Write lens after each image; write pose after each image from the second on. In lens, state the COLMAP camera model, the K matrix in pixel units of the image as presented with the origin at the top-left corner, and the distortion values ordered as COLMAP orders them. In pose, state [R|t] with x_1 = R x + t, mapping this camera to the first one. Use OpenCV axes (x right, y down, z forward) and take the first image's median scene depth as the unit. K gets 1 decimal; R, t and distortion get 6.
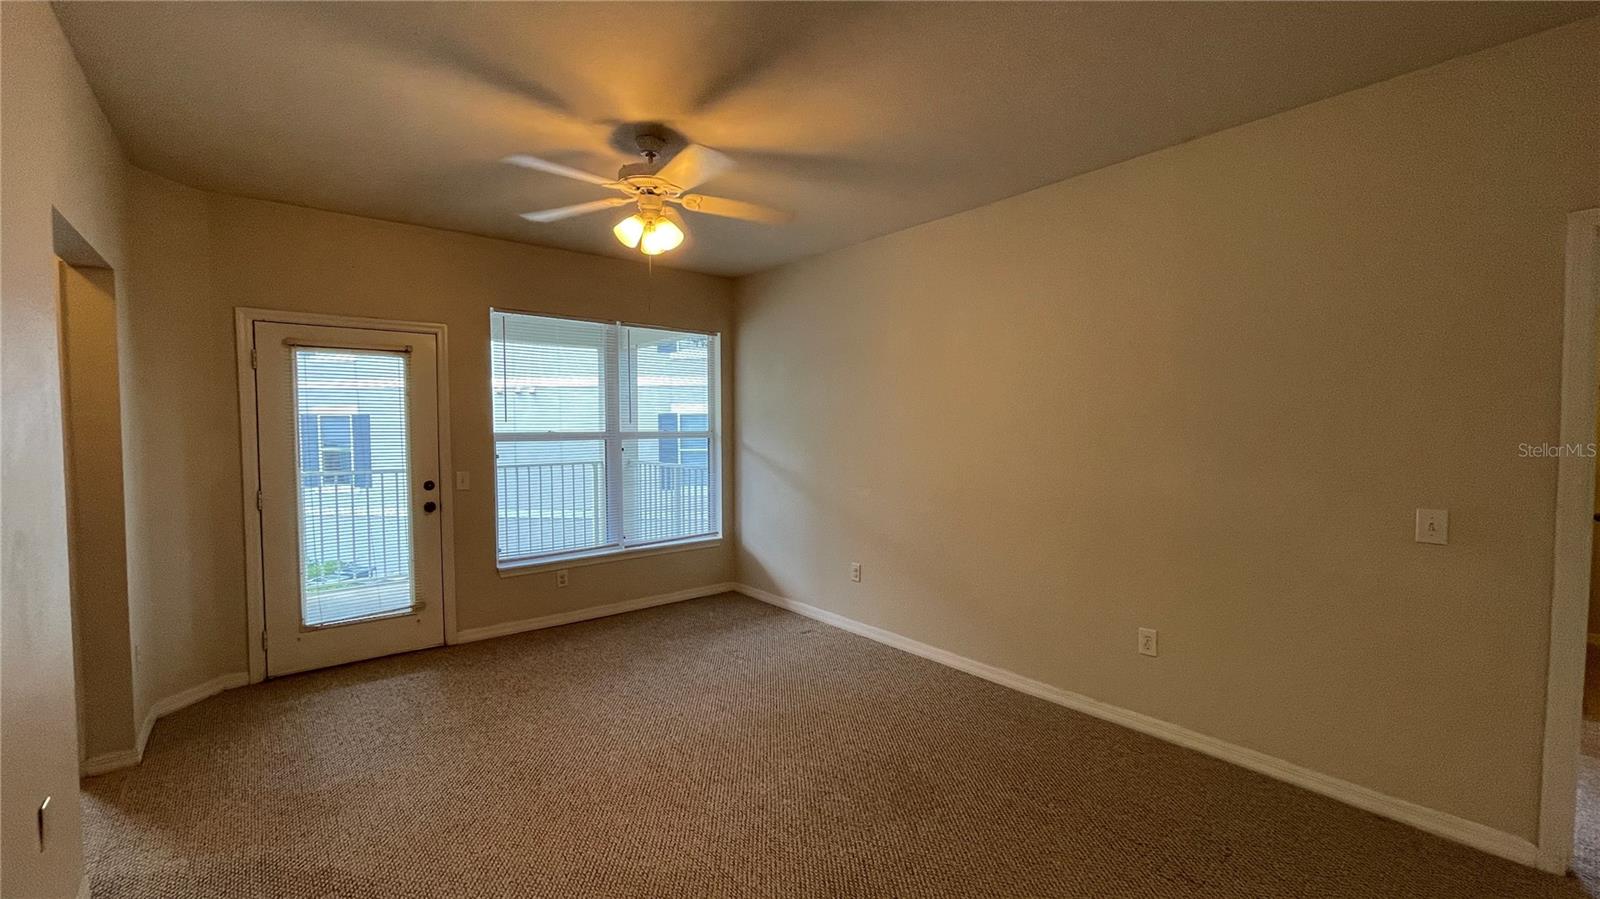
lens RADIAL K [[666.2, 0, 804.6], [0, 666.2, 454.5], [0, 0, 1]] dist [-0.000467, -0.000132]
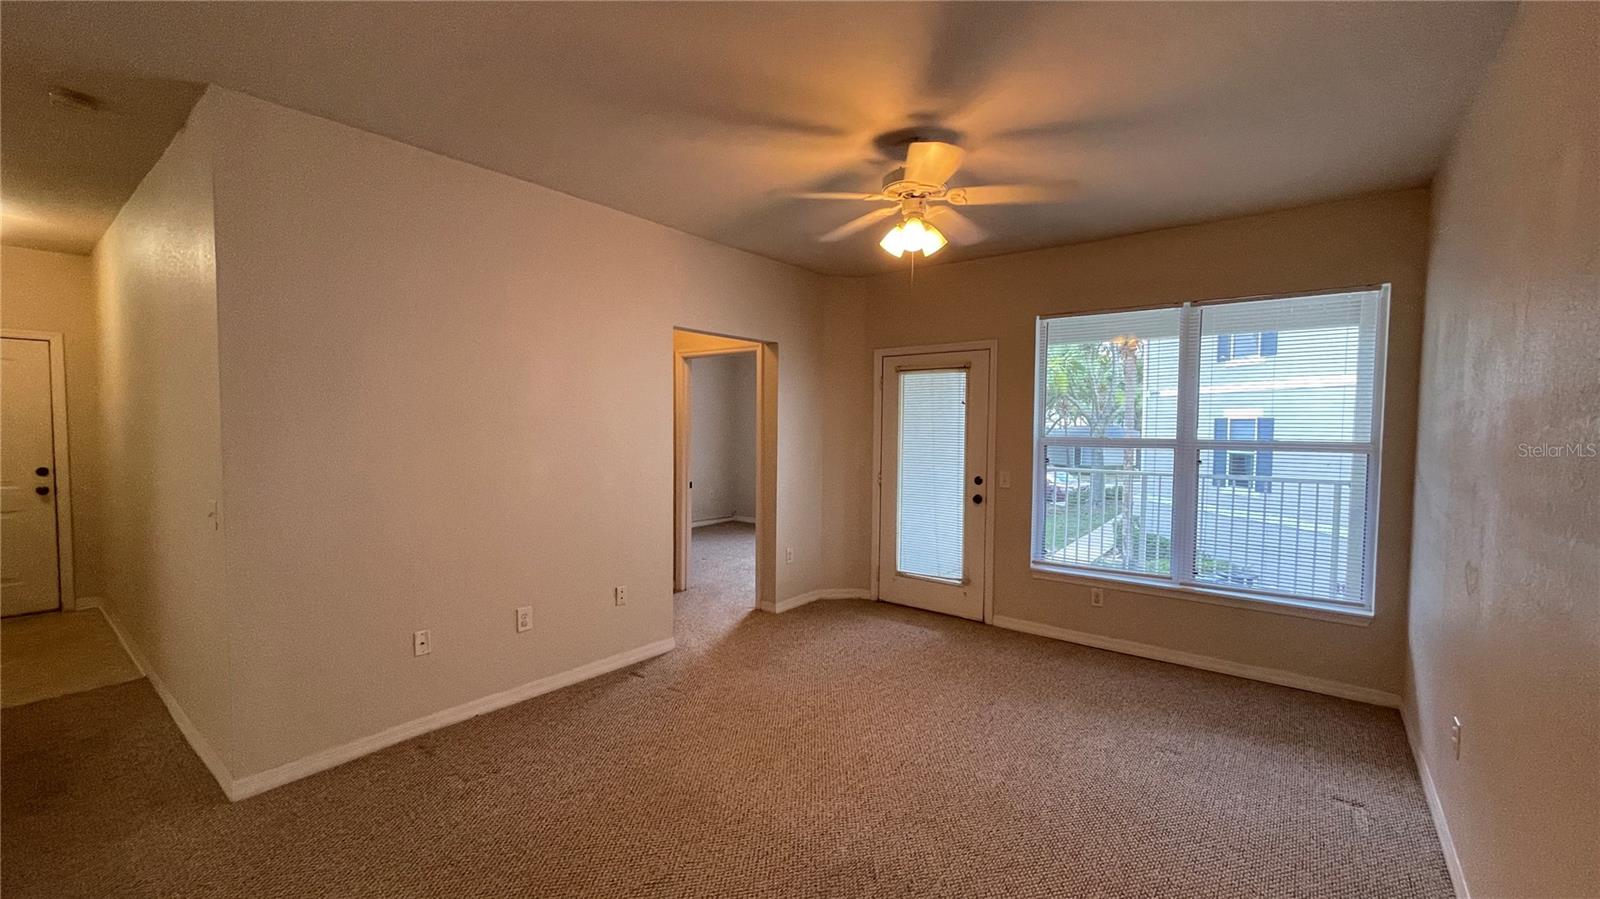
lens RADIAL K [[653.1, 0, 792.8], [0, 653.1, 452.8], [0, 0, 1]] dist [-0.002295, -0.000931]
pose [[0.181621, 0.045599, -0.982311, 0.470477], [-0.052238, 0.997961, 0.036667, -0.025565], [0.981980, 0.044655, 0.183633, 0.449792]]
